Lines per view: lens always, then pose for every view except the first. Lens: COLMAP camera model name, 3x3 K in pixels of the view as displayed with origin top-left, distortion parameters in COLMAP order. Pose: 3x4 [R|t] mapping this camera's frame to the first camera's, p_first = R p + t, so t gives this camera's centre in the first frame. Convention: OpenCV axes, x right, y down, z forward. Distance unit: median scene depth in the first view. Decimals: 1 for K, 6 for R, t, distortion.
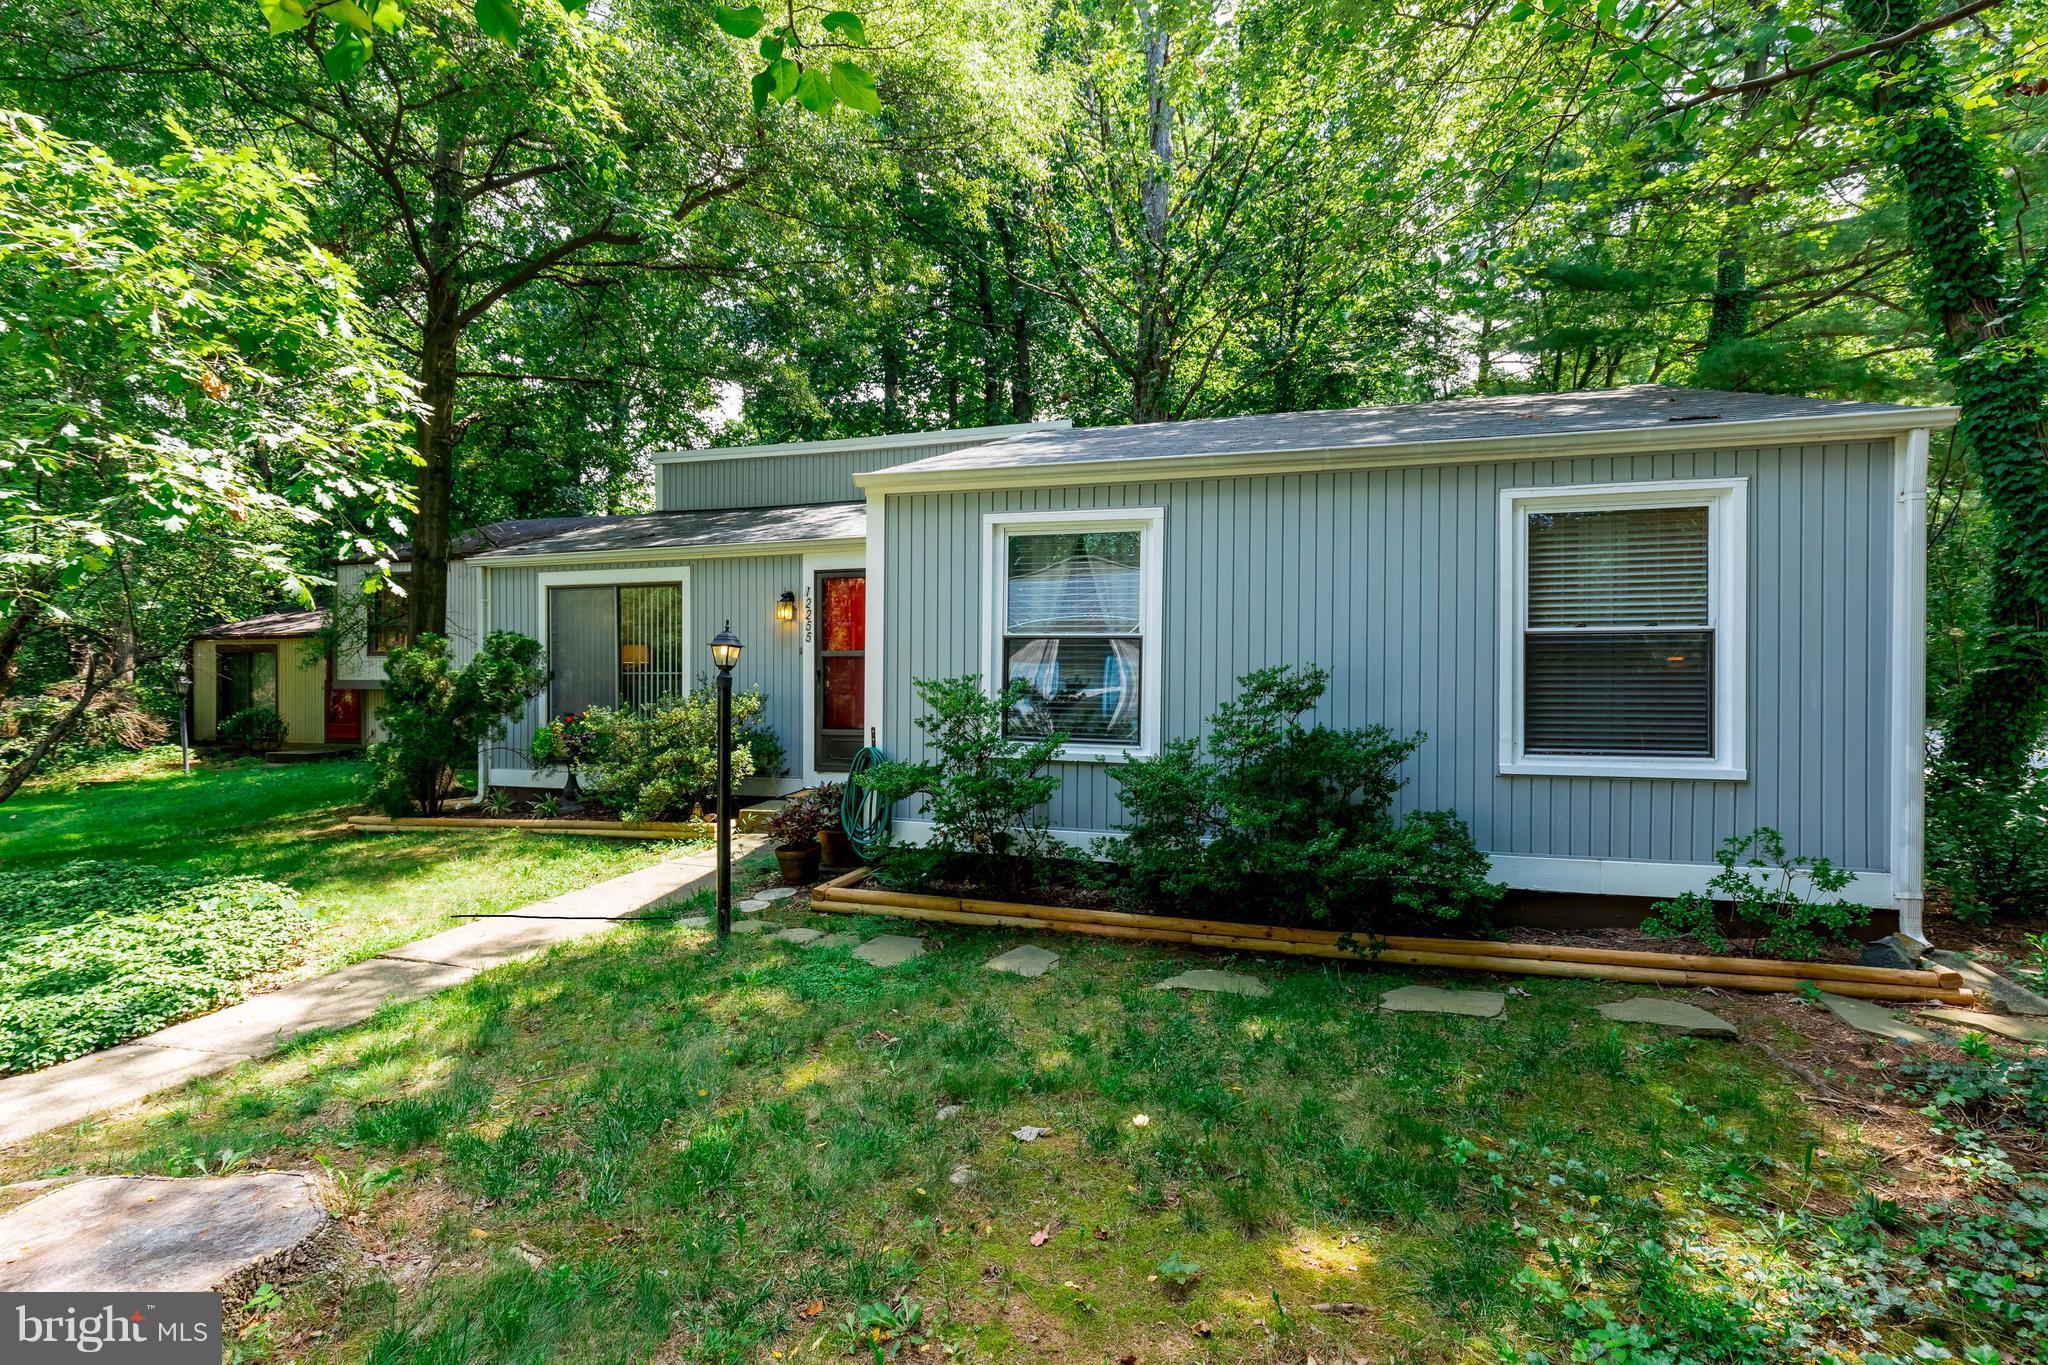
lens RADIAL K [[915.5, 0, 1036.8], [0, 915.5, 682.3], [0, 0, 1]] dist [0.010041, -0.002712]
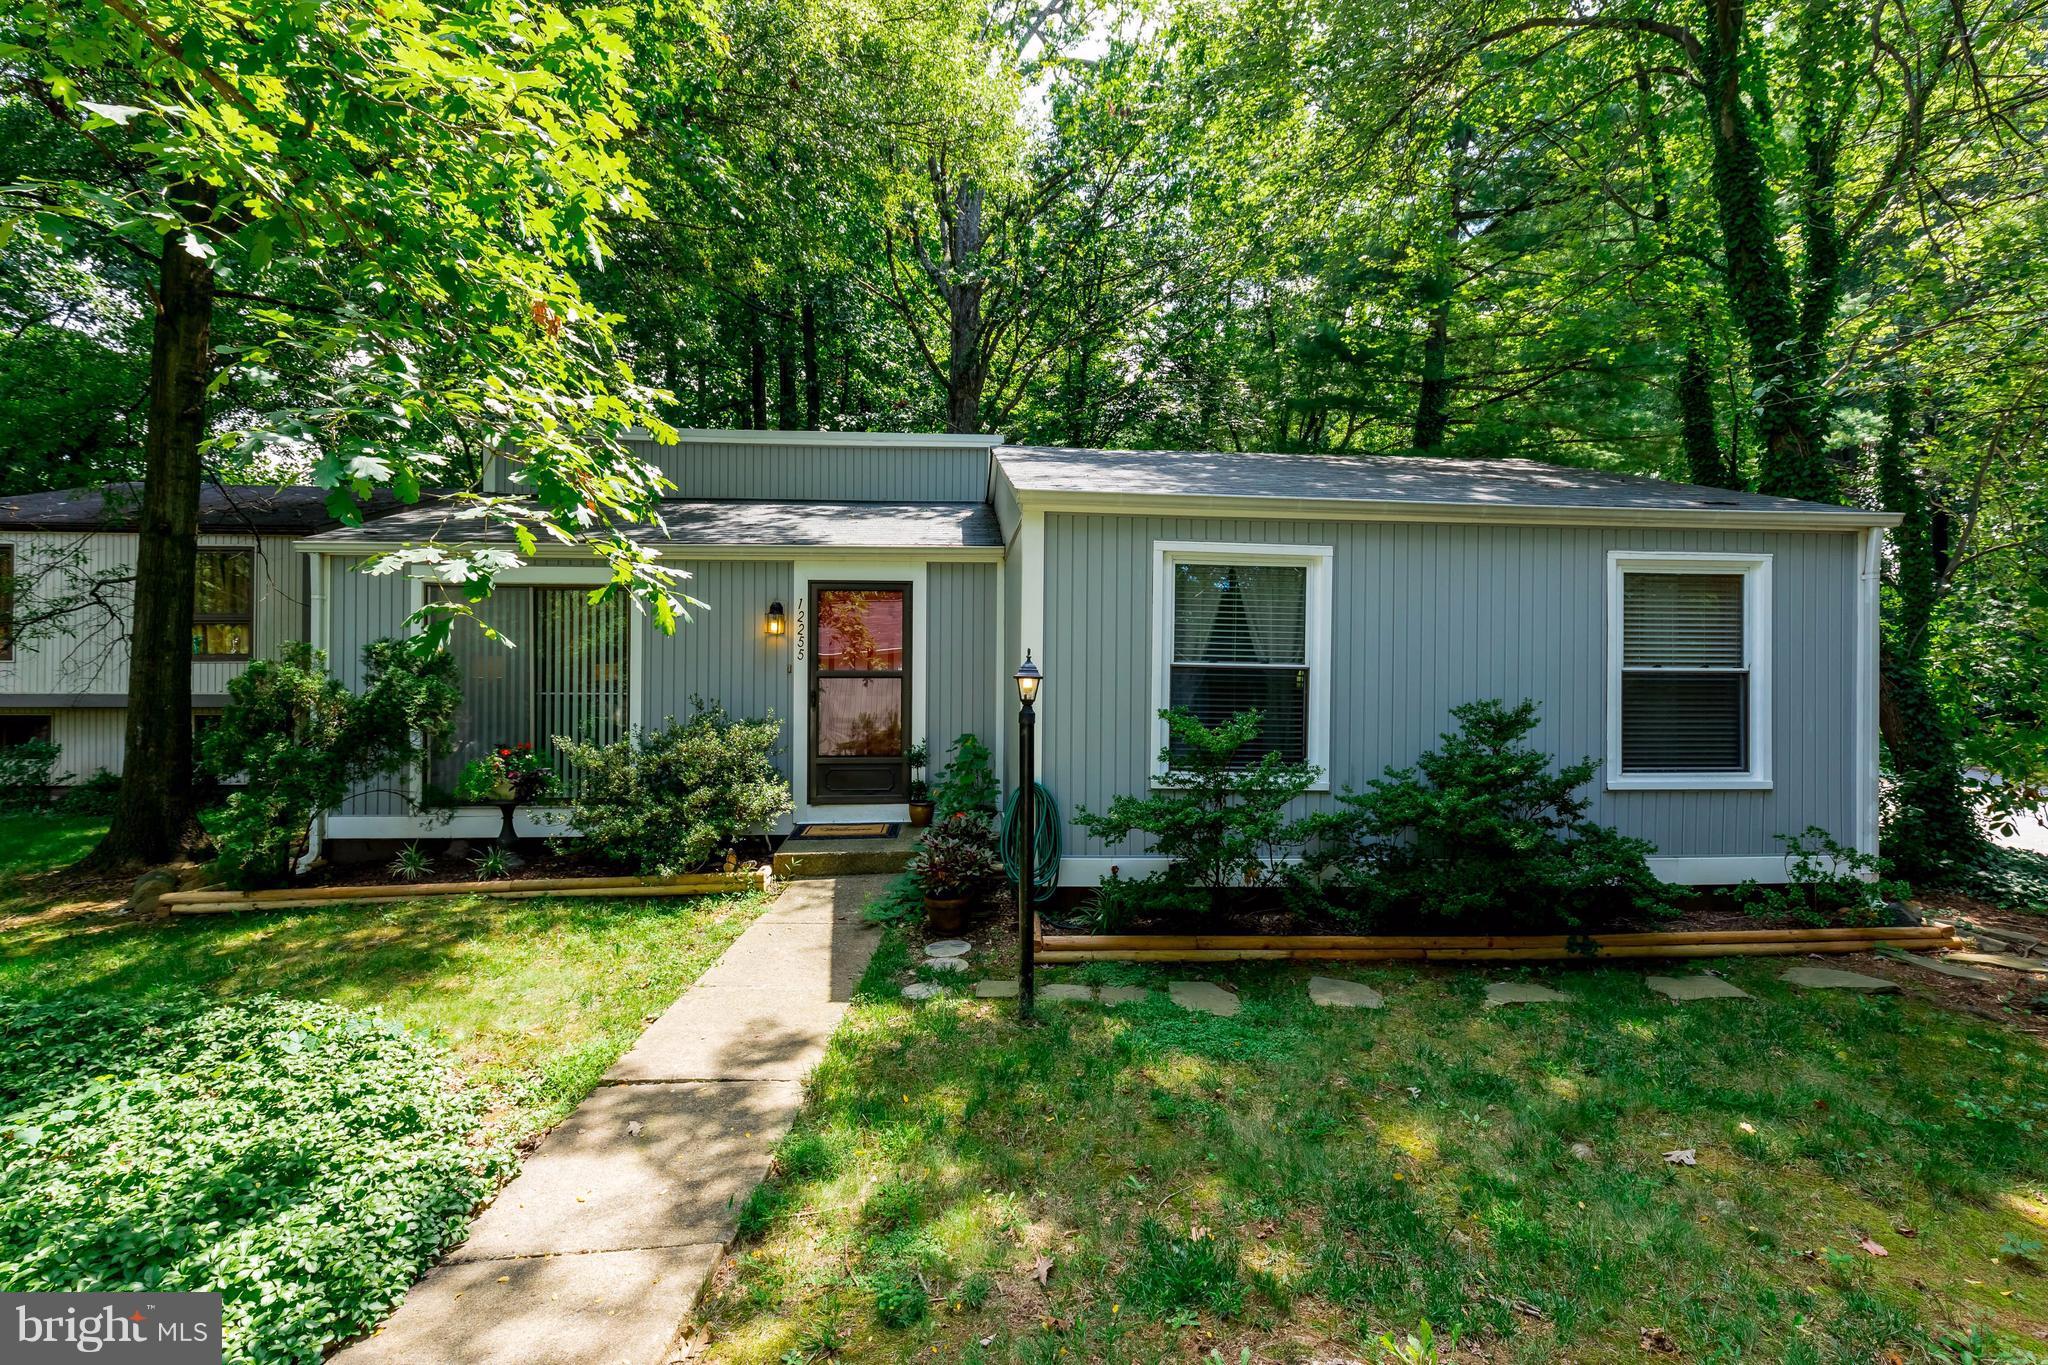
lens RADIAL K [[915.5, 0, 1034.9], [0, 915.5, 677.5], [0, 0, 1]] dist [0.010041, -0.002712]
pose [[0.936553, 0.009045, 0.350409, -0.609609], [-0.003789, 0.999870, -0.015681, -0.024024], [-0.350505, 0.013358, 0.936465, 0.146434]]
